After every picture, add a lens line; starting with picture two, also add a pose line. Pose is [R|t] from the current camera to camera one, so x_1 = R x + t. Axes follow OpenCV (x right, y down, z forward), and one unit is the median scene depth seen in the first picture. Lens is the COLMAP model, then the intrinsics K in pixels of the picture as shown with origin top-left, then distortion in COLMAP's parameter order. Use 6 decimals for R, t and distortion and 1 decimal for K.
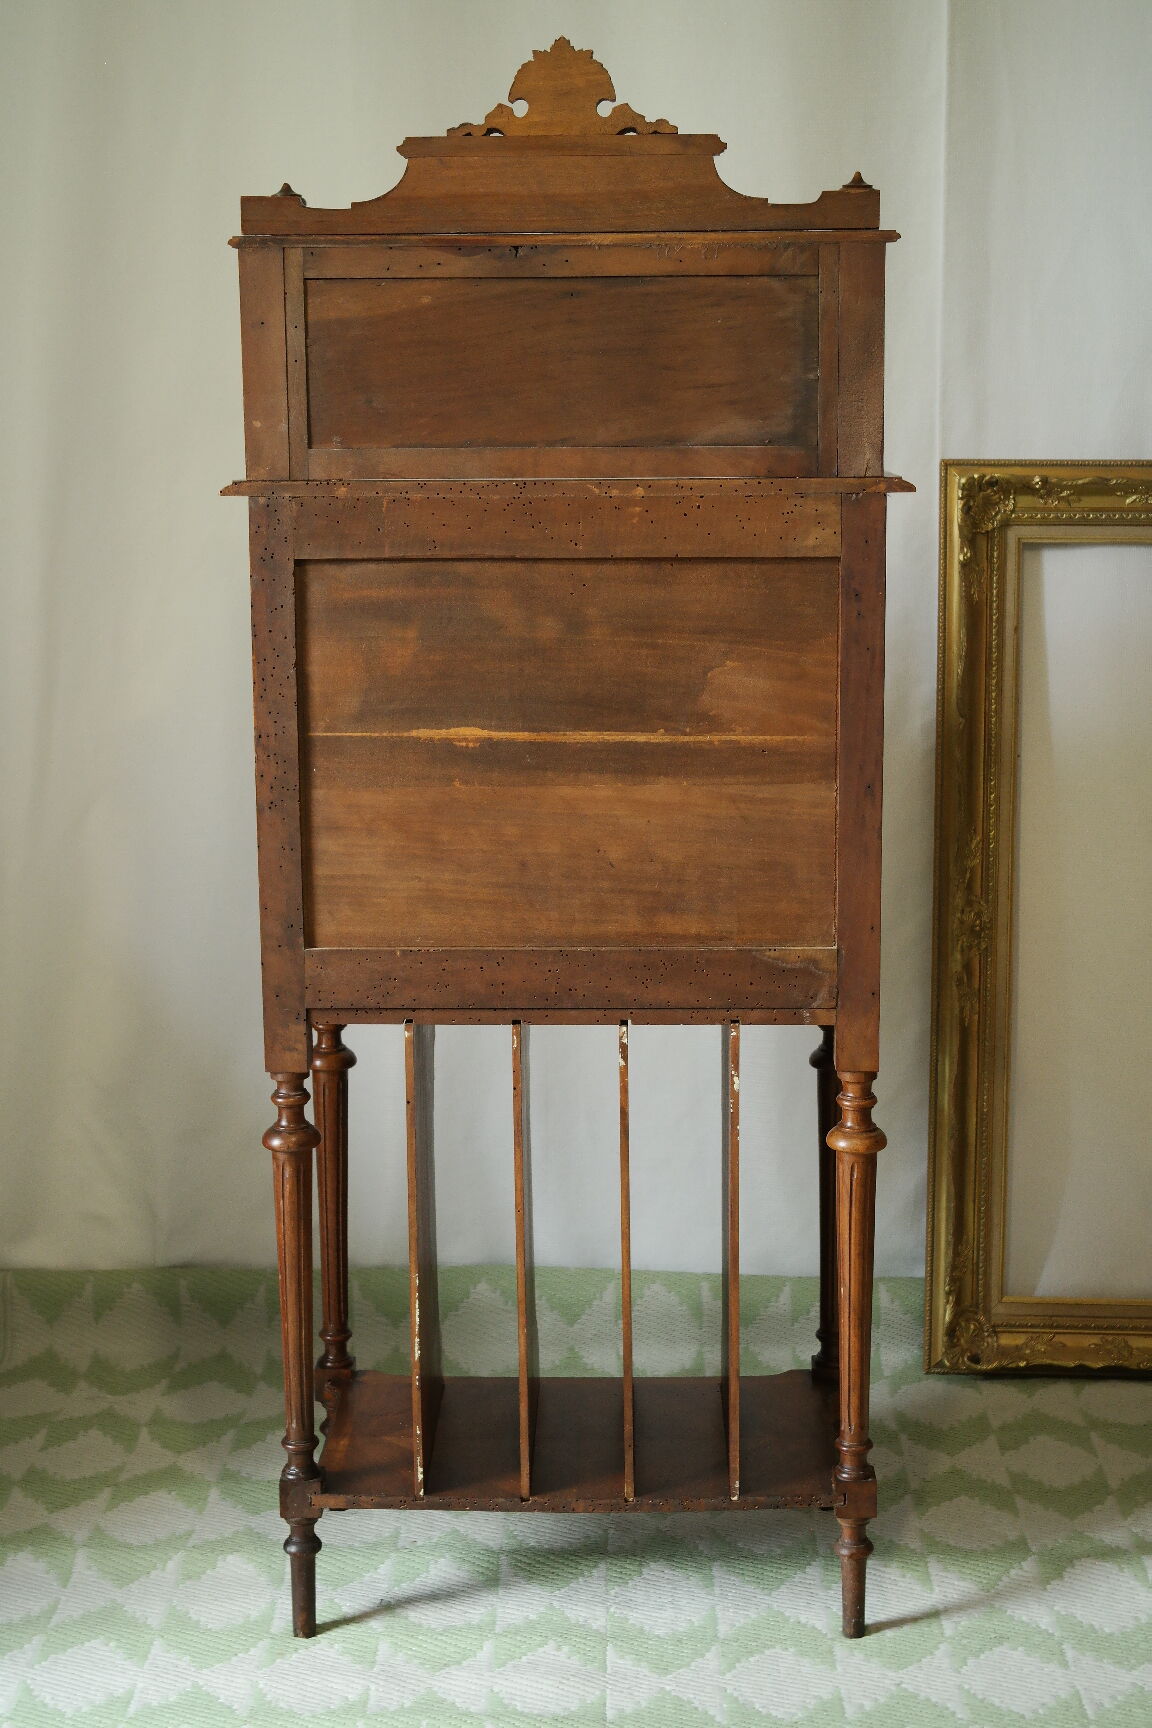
lens RADIAL K [[2605.6, 0, 544.7], [0, 2605.6, 820.3], [0, 0, 1]] dist [0.044741, 0.000000]
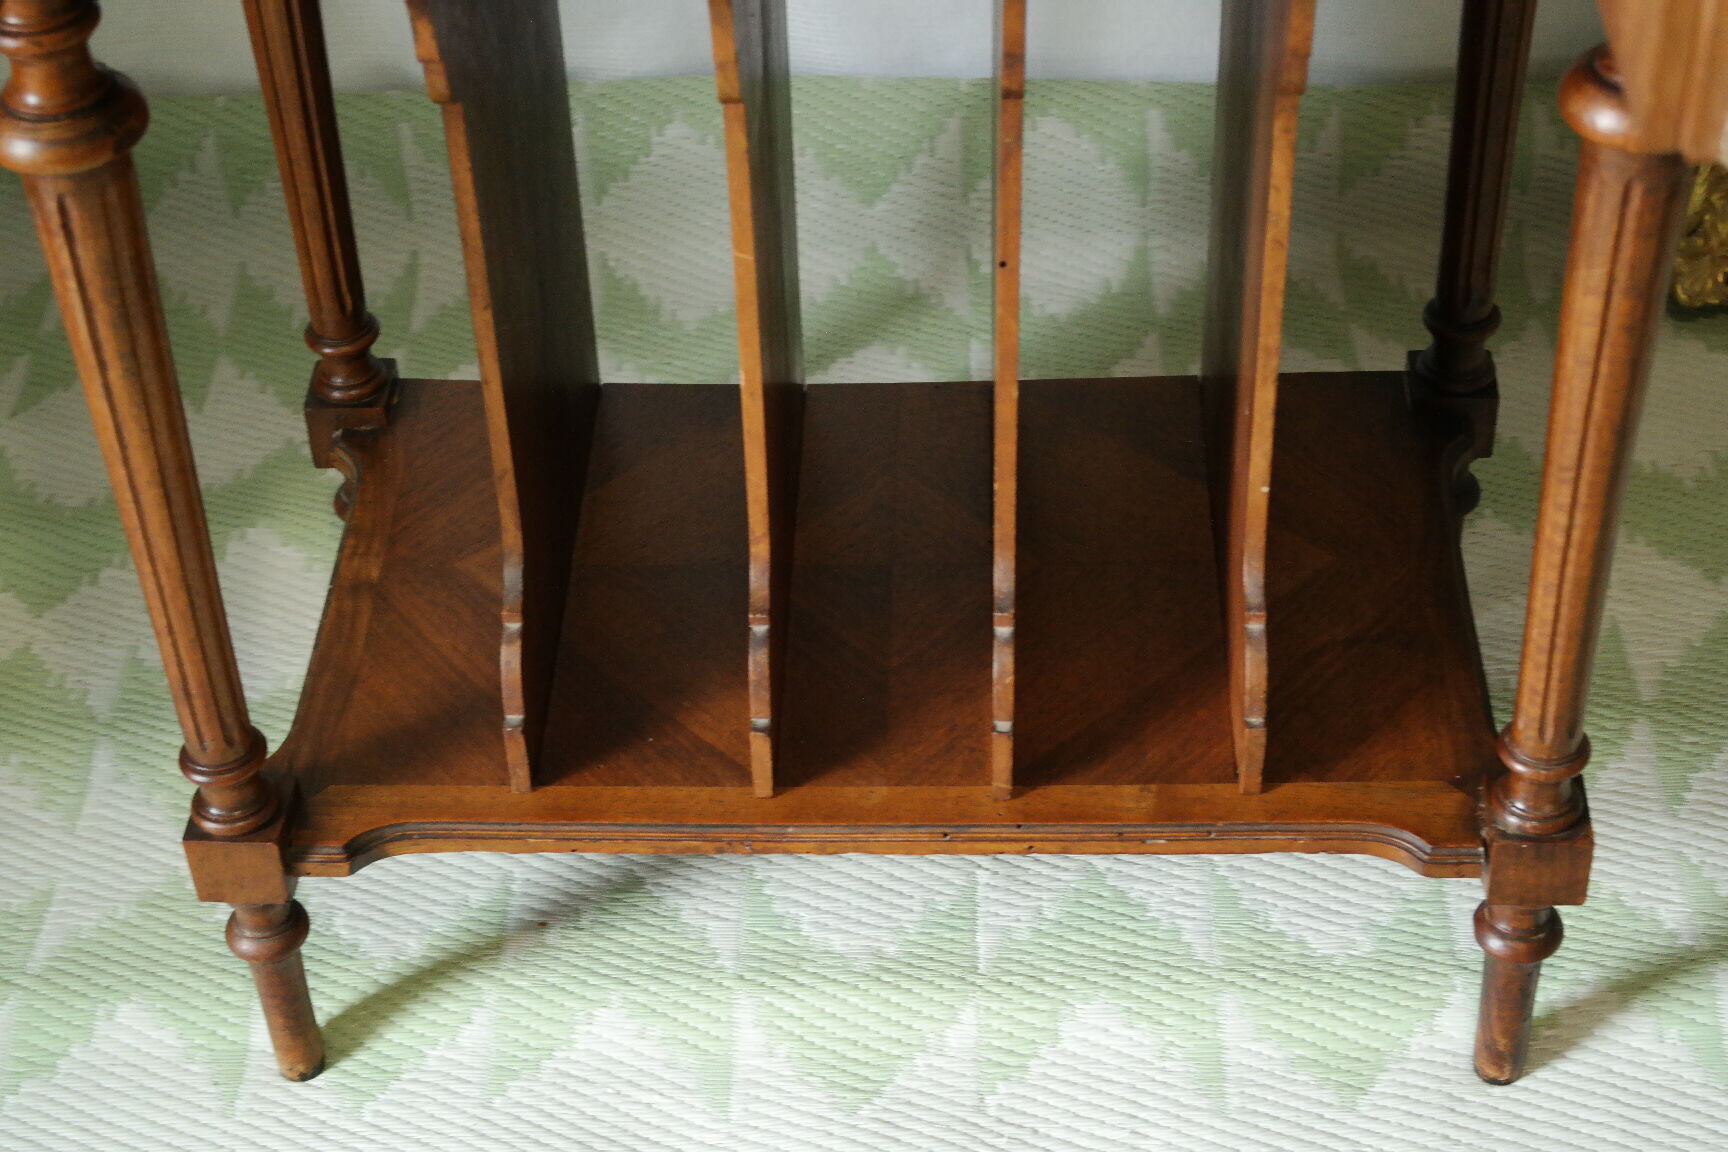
lens RADIAL K [[2819.9, 0, 782.7], [0, 2819.9, 524.1], [0, 0, 1]] dist [0.037922, 0.000000]
pose [[0.999514, -0.026019, -0.017166, 0.001264], [0.031167, 0.843748, 0.535834, -0.033522], [0.000541, -0.536109, 0.844149, 0.538312]]
